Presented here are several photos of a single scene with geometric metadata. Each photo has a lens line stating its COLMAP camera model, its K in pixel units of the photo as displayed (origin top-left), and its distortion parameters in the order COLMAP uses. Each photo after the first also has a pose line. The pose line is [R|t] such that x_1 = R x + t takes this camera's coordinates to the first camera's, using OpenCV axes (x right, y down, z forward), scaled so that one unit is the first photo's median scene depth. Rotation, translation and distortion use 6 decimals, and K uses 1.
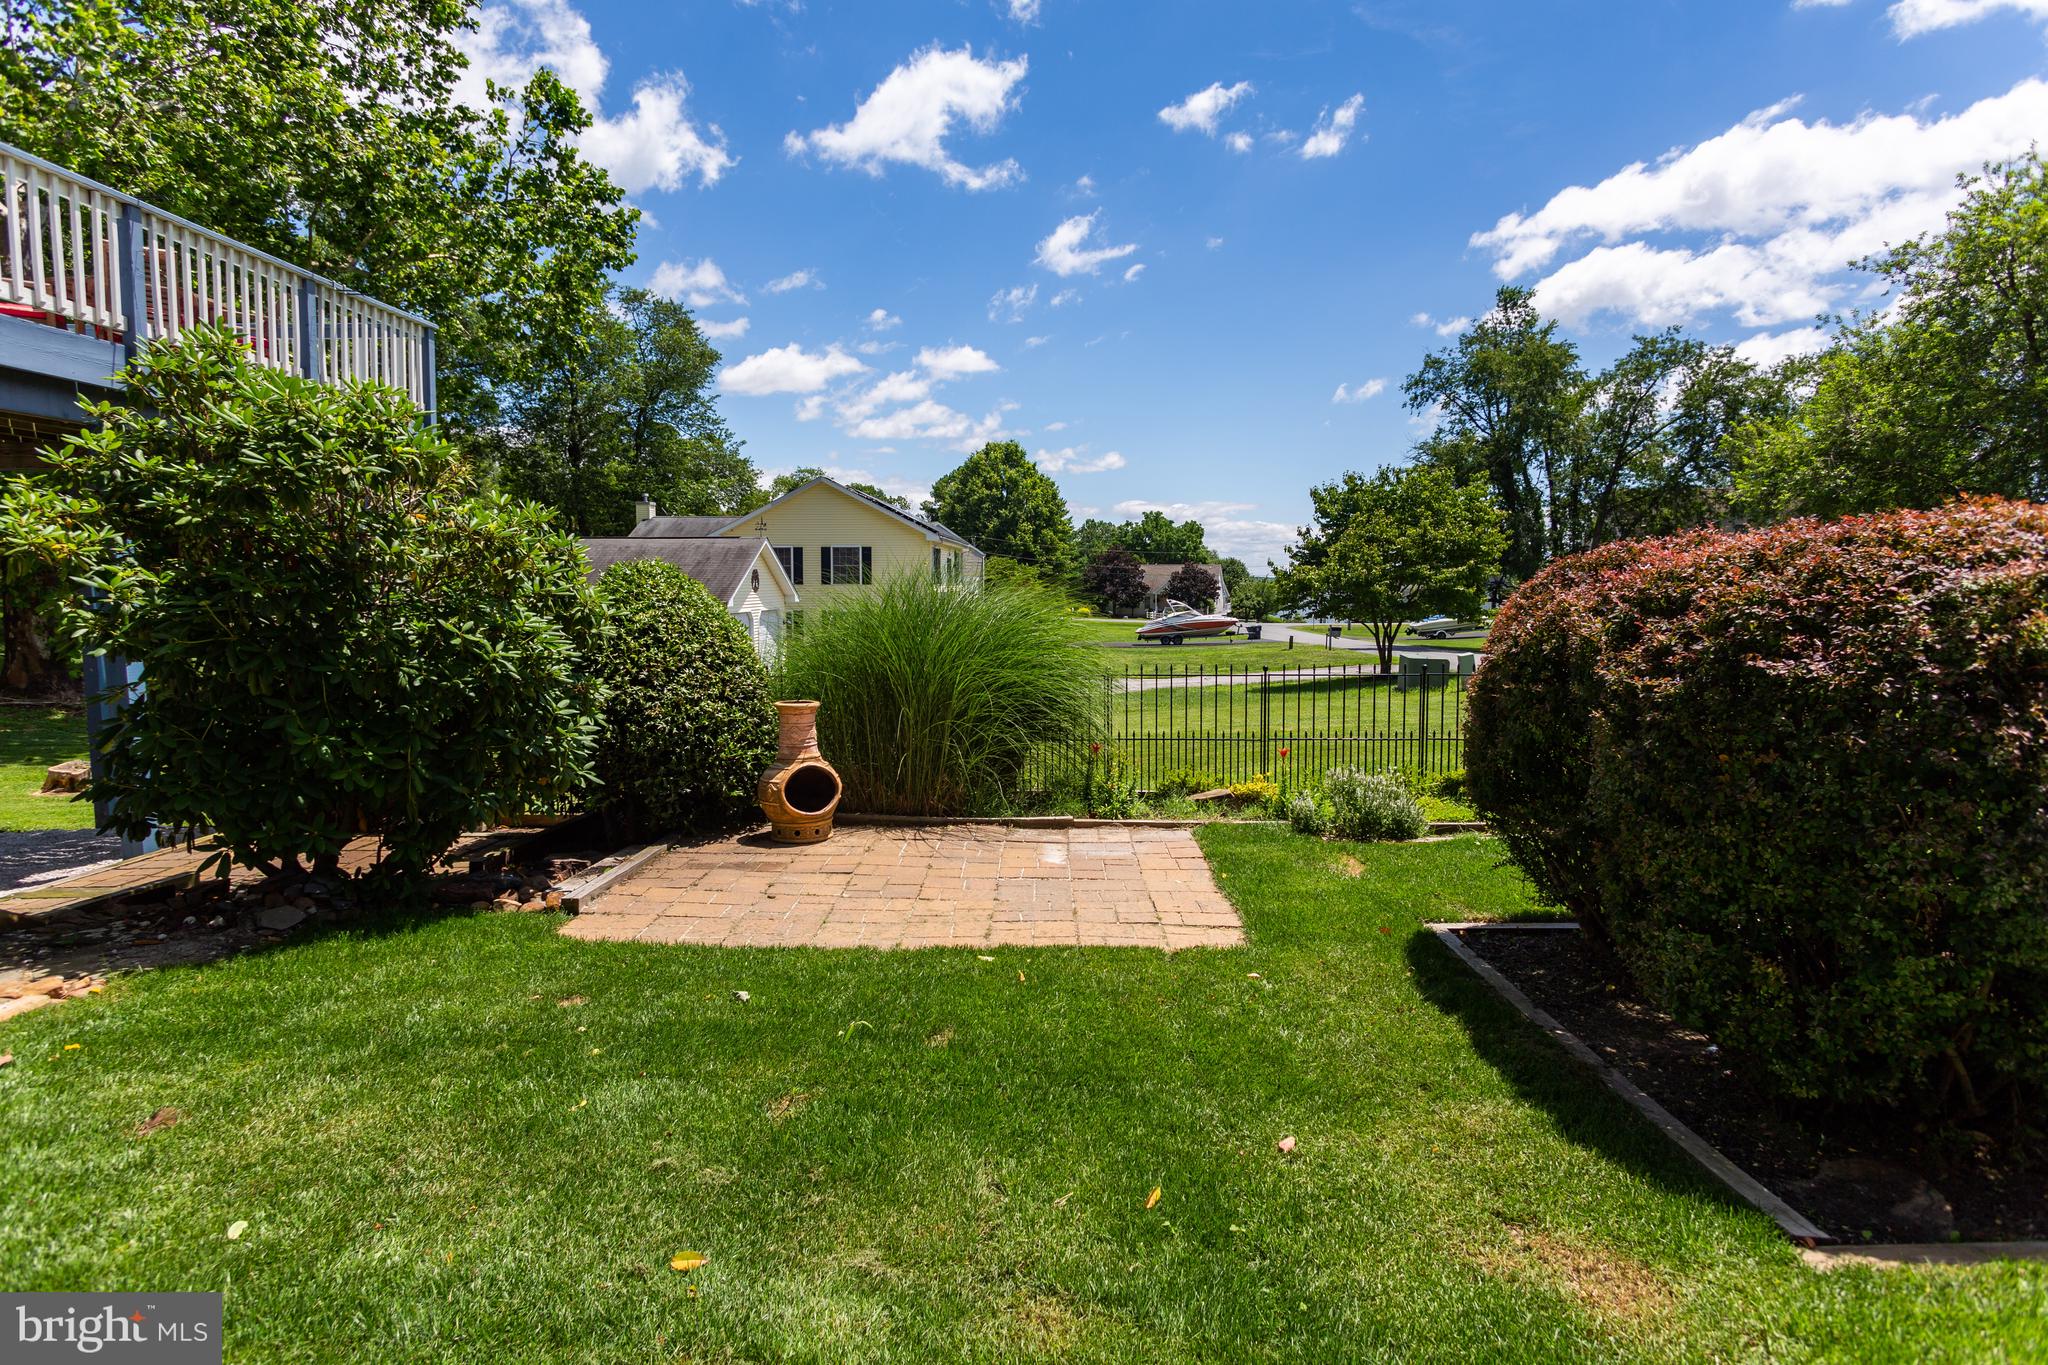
lens RADIAL K [[1079.9, 0, 1021.1], [0, 1079.9, 671.0], [0, 0, 1]] dist [0.003626, 0.000681]
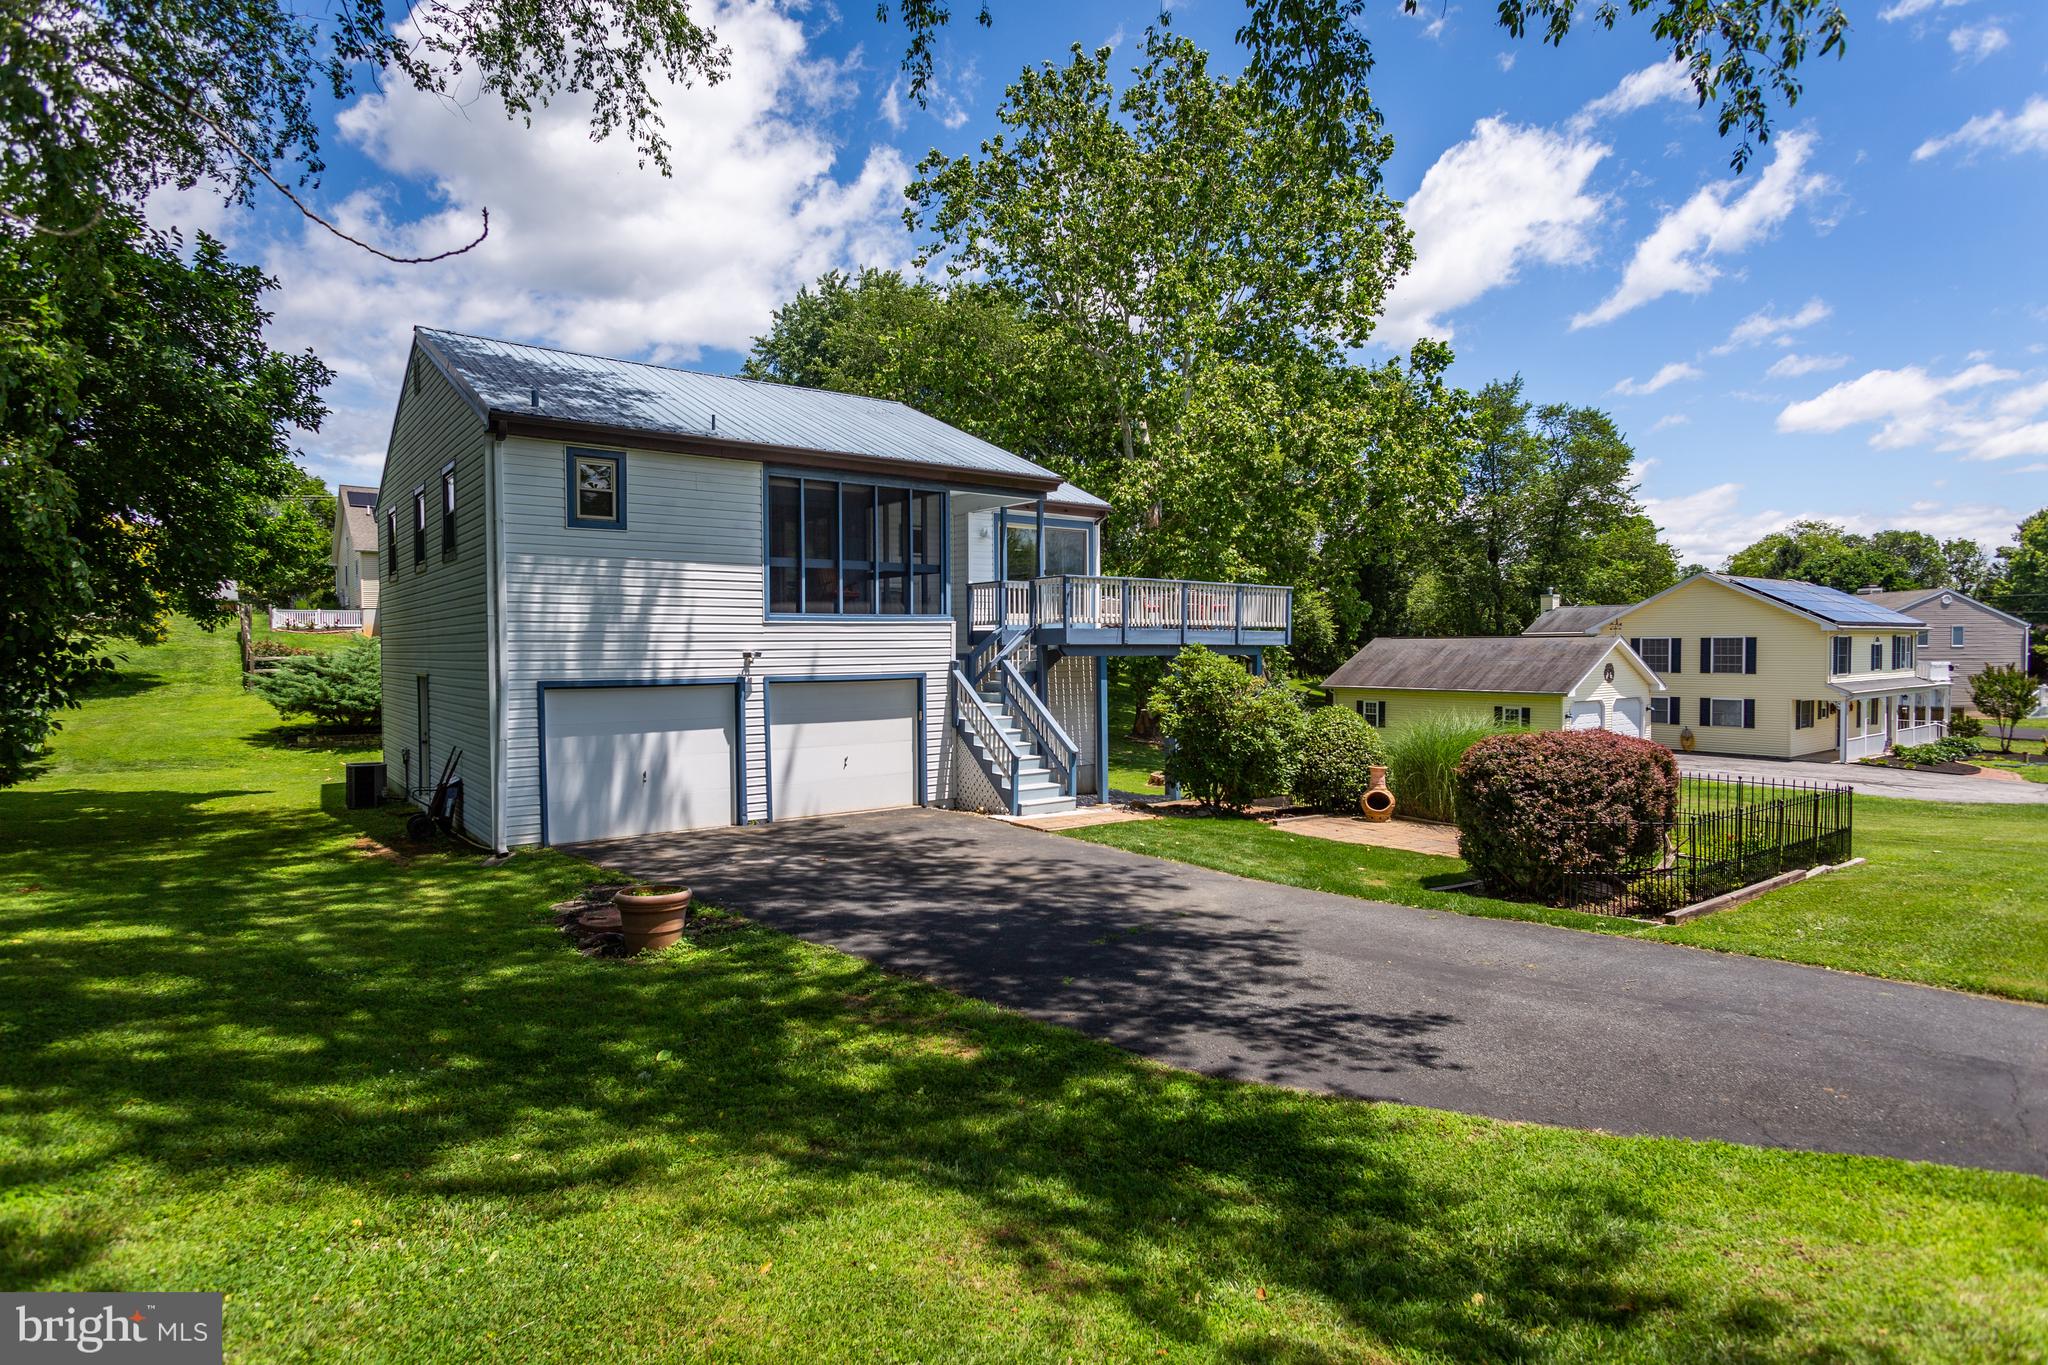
lens RADIAL K [[1107.4, 0, 987.8], [0, 1107.4, 678.3], [0, 0, 1]] dist [-0.018362, 0.000670]
pose [[0.643305, 0.020029, -0.765348, 0.229331], [-0.058056, 0.998056, -0.022680, -0.012732], [0.763406, 0.059023, 0.643217, -0.266844]]
